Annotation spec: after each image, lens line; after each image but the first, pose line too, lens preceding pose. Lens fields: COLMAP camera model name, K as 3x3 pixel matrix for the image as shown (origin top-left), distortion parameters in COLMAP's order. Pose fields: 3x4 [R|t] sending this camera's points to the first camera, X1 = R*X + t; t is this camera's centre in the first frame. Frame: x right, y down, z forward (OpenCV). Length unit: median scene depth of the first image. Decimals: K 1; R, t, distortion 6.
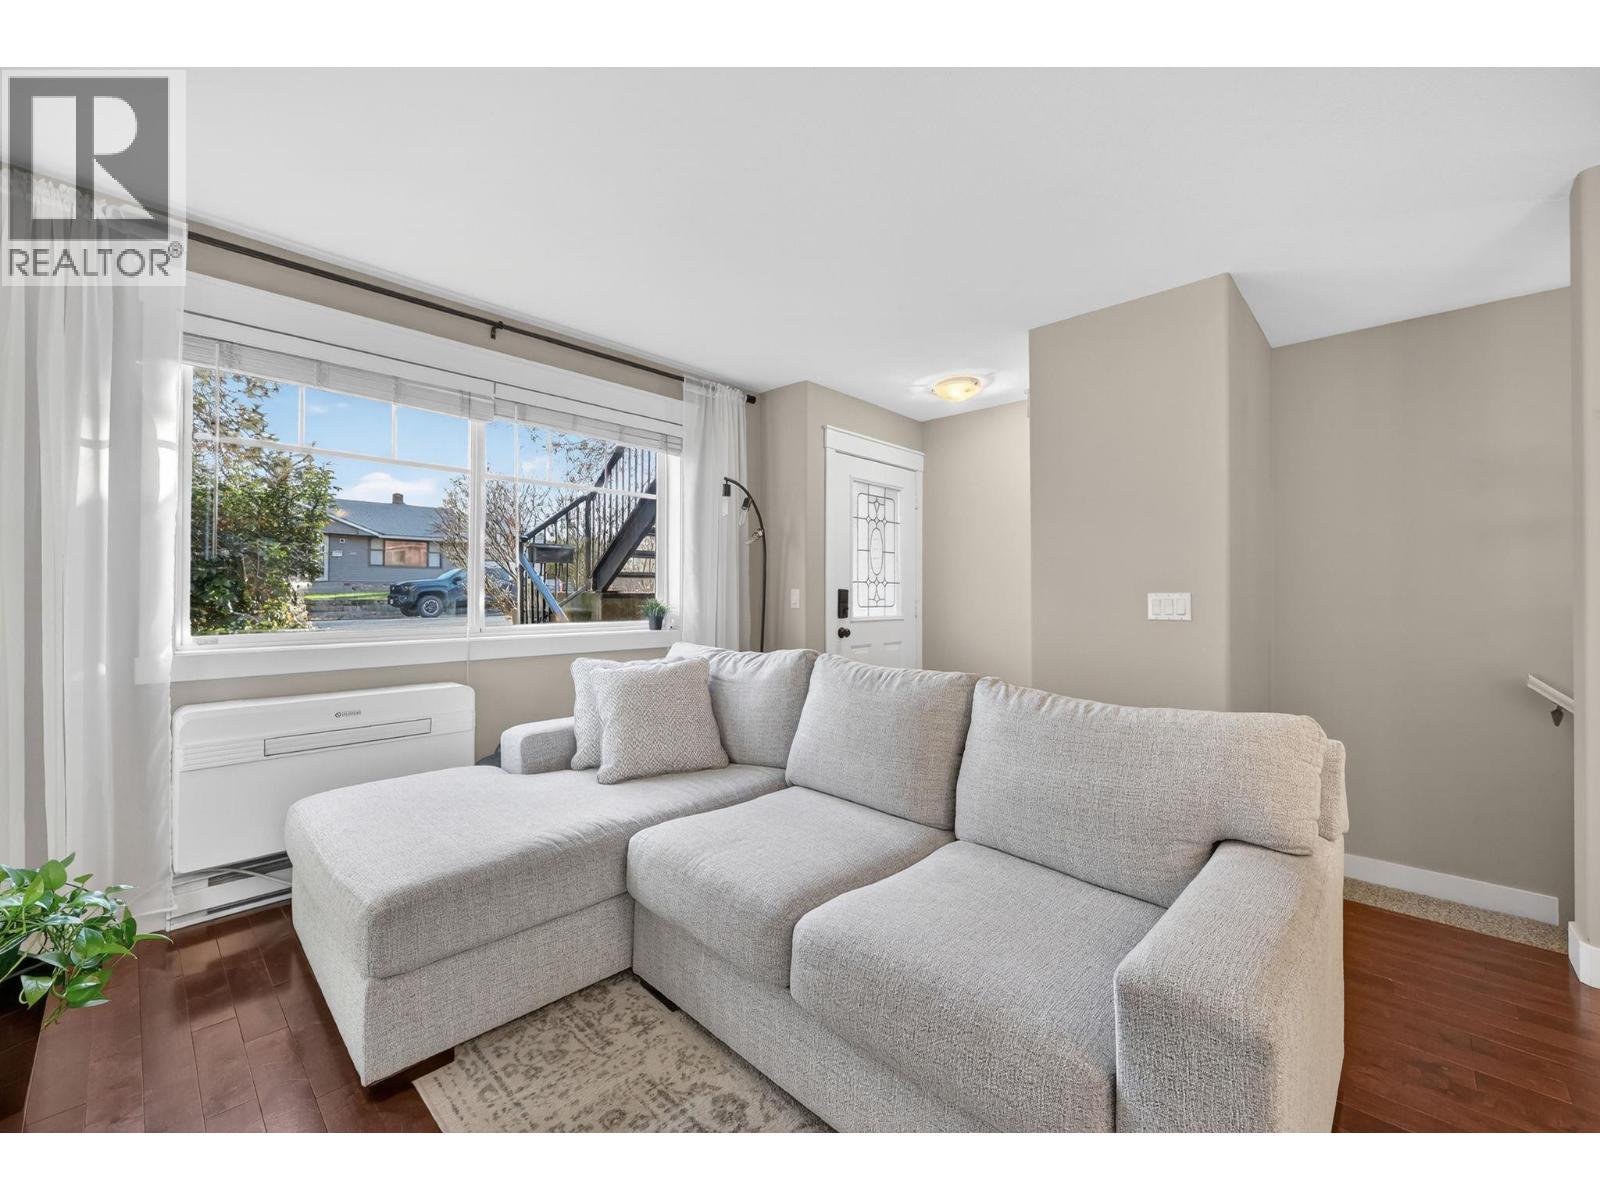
lens RADIAL K [[647.9, 0, 809.4], [0, 647.9, 589.7], [0, 0, 1]] dist [-0.001872, -0.000412]
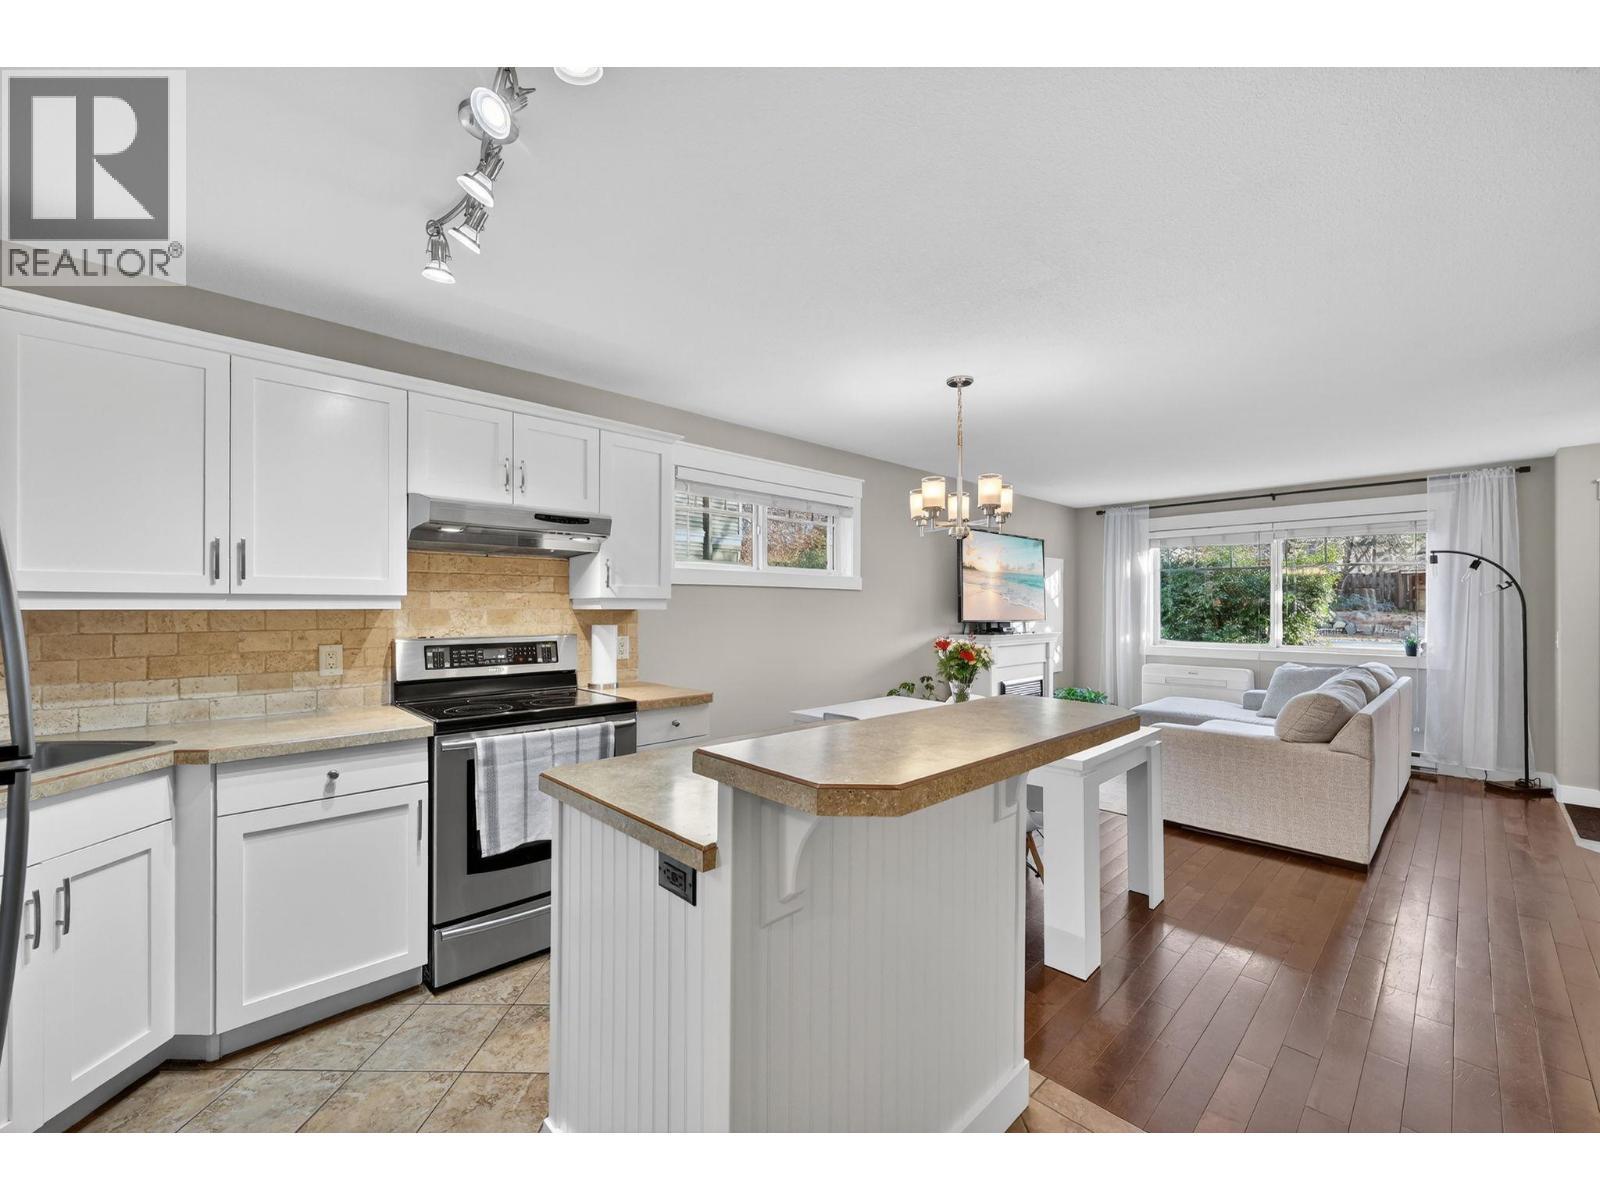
lens RADIAL K [[647.9, 0, 802.6], [0, 647.9, 610.9], [0, 0, 1]] dist [-0.001872, -0.000412]
pose [[-0.035076, 0.002974, -0.999380, 1.195455], [0.001477, 0.999995, 0.002924, -0.043127], [0.999384, -0.001373, -0.035081, -0.291362]]
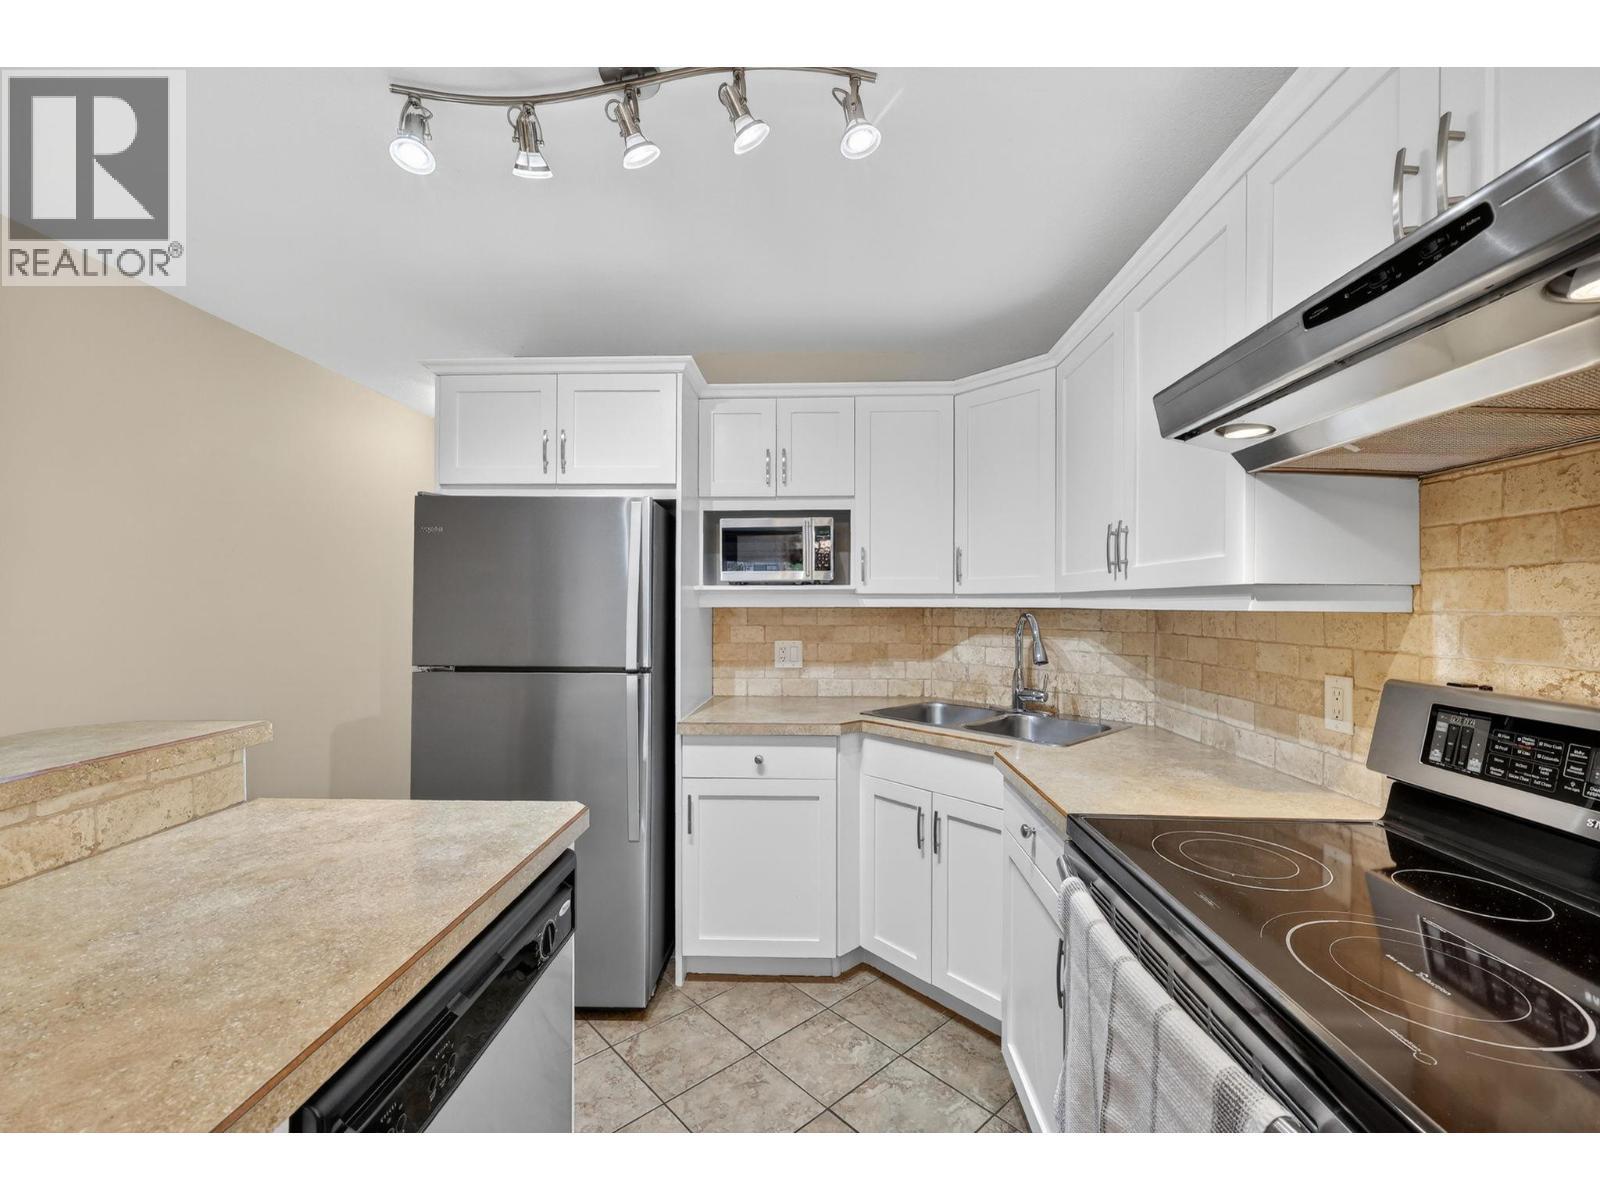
lens RADIAL K [[647.9, 0, 804.9], [0, 647.9, 602.0], [0, 0, 1]] dist [-0.001872, -0.000412]
pose [[-0.673322, -0.006381, 0.739322, 0.494969], [-0.009462, 0.999955, 0.000014, -0.045934], [-0.739289, -0.006986, -0.673352, -0.329169]]
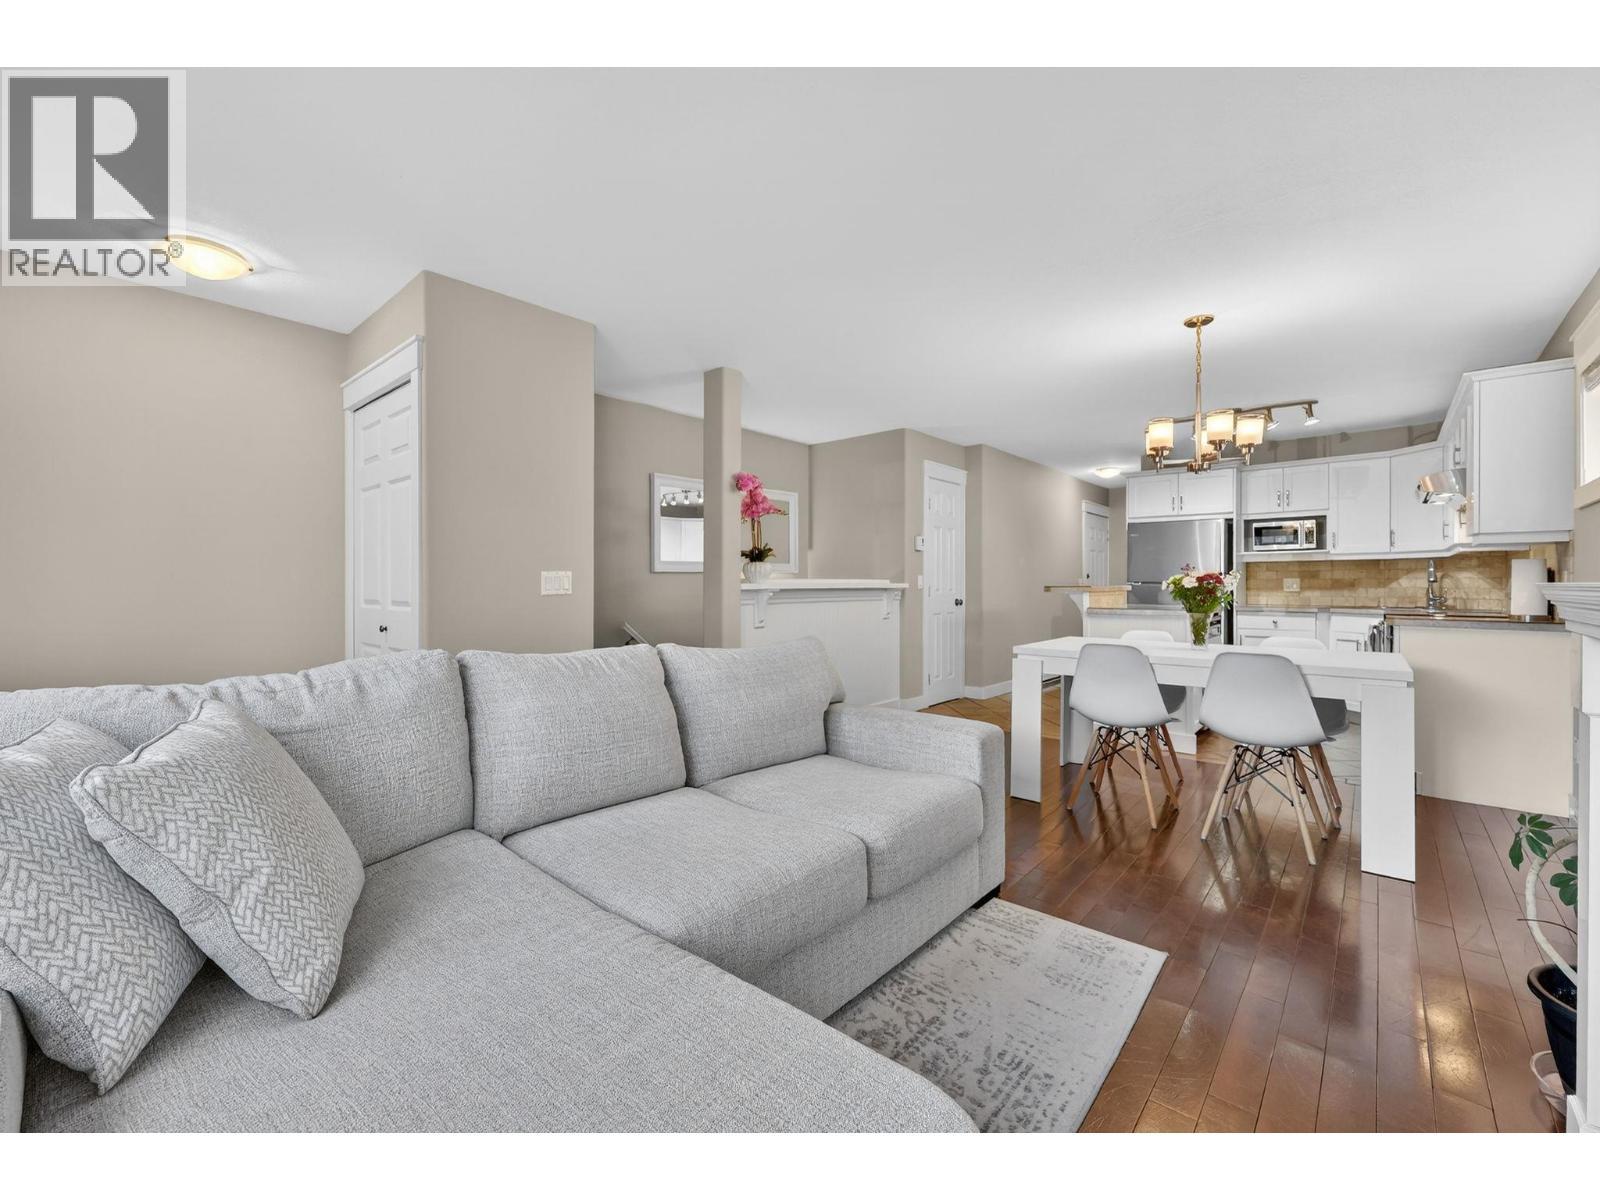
lens RADIAL K [[647.9, 0, 786.1], [0, 647.9, 579.1], [0, 0, 1]] dist [-0.001872, -0.000412]
pose [[-0.034467, 0.002137, 0.999404, -0.432978], [-0.006936, 0.999973, -0.002377, 0.012643], [-0.999382, -0.007014, -0.034451, 0.432627]]
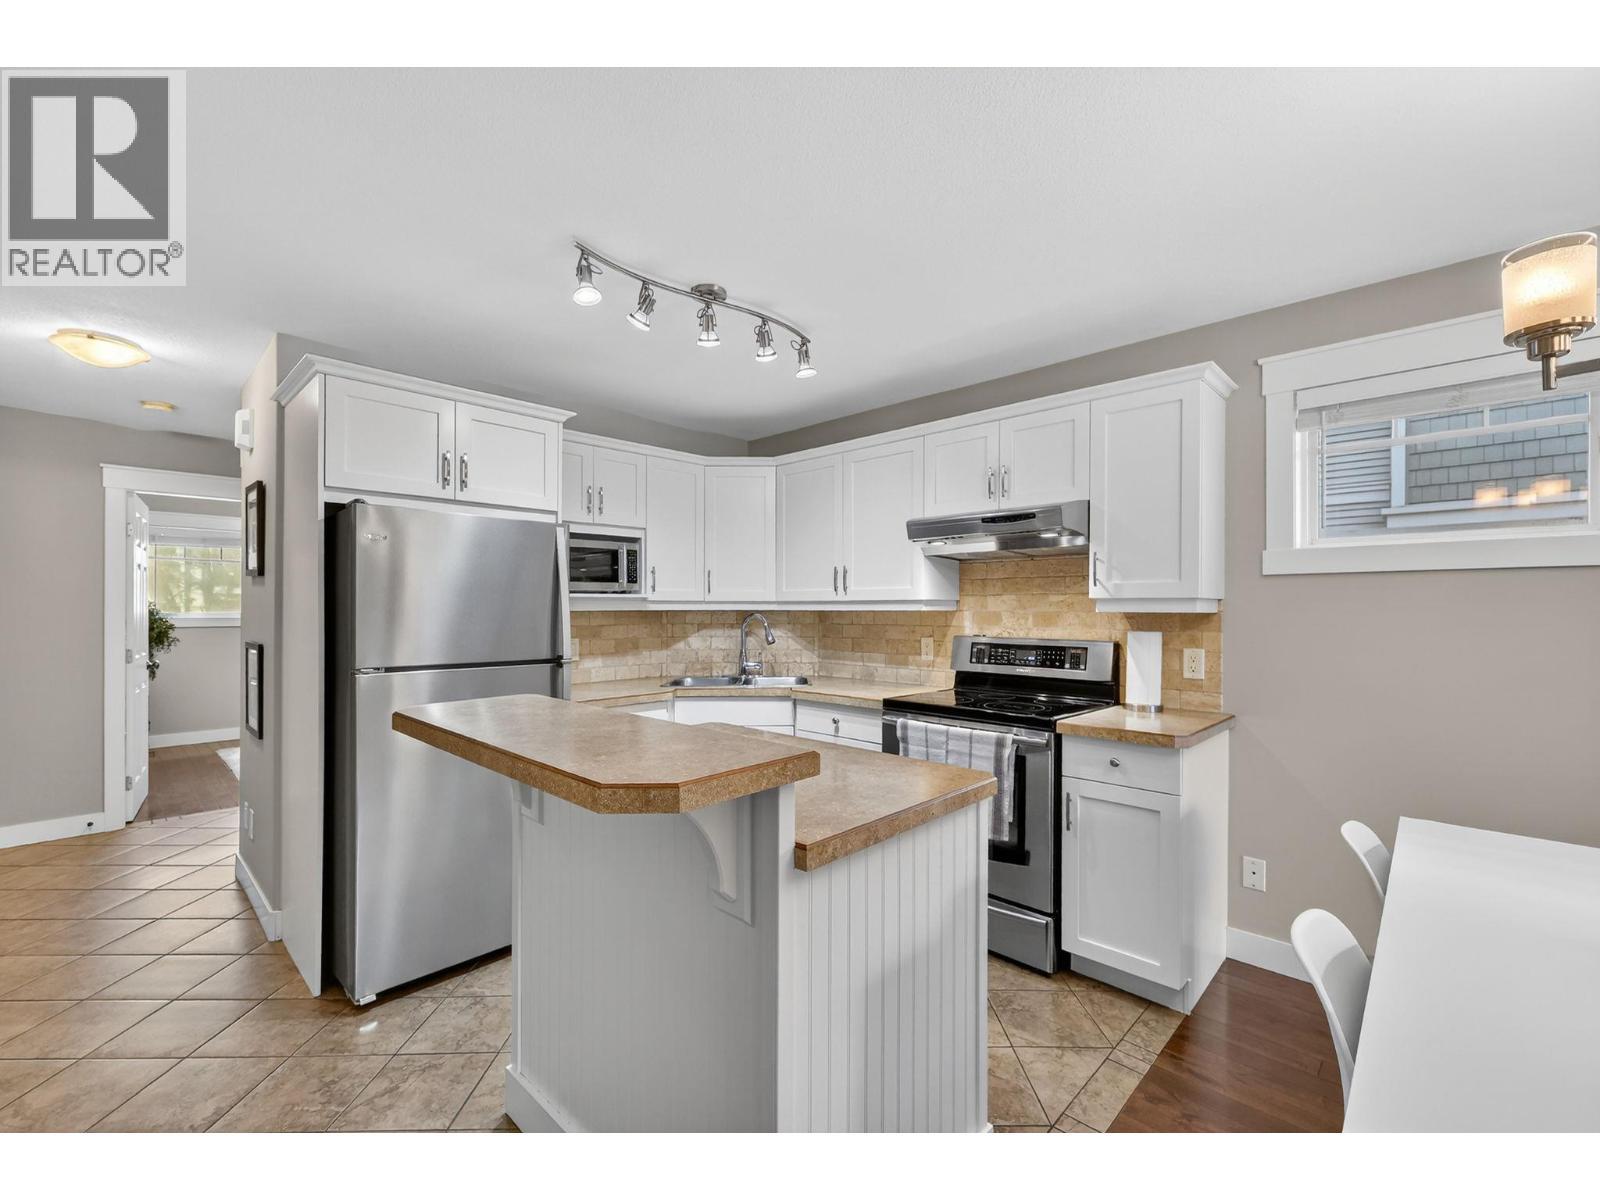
lens RADIAL K [[680.0, 0, 798.0], [0, 680.0, 612.9], [0, 0, 1]] dist [0.001476, -0.000693]
pose [[-0.999973, -0.007096, 0.002077, 0.732951], [-0.007093, 0.999974, 0.001628, -0.040885], [-0.002089, 0.001614, -0.999997, 0.126639]]
